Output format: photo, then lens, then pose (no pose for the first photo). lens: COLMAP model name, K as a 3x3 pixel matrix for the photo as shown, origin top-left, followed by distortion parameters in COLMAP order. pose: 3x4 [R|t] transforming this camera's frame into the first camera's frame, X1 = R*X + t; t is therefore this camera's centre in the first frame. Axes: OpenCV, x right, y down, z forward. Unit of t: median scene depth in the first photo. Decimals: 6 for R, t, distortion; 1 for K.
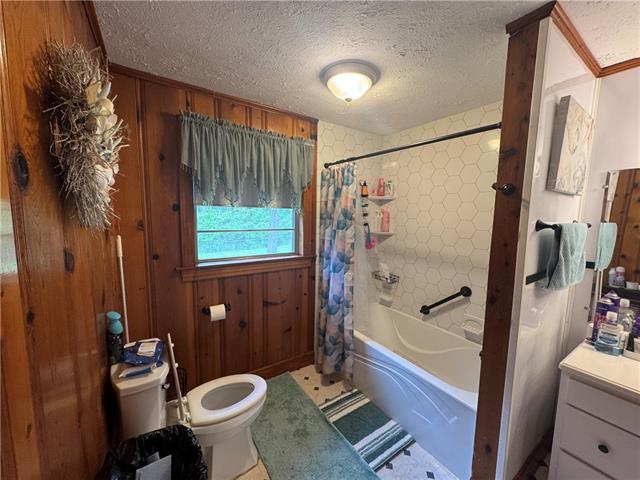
lens RADIAL K [[254.8, 0, 320.6], [0, 254.8, 240.4], [0, 0, 1]] dist [-0.001663, 0.000879]
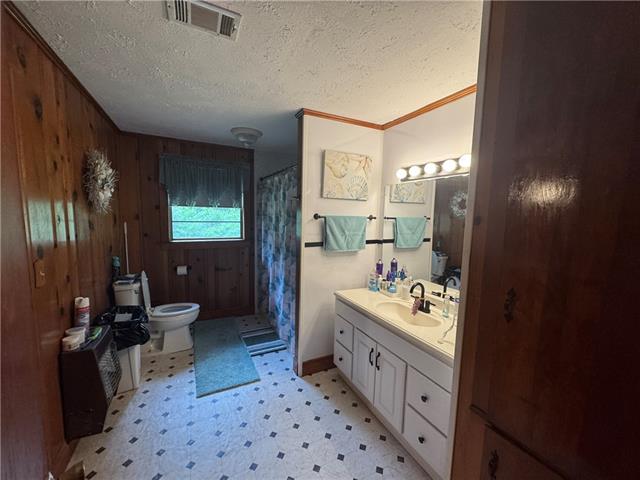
lens RADIAL K [[254.8, 0, 319.2], [0, 254.8, 239.5], [0, 0, 1]] dist [-0.001663, 0.000879]
pose [[0.992654, 0.016455, -0.119862, 0.668949], [-0.017146, 0.999842, -0.004738, 0.074622], [0.119765, 0.006758, 0.992779, -0.535392]]
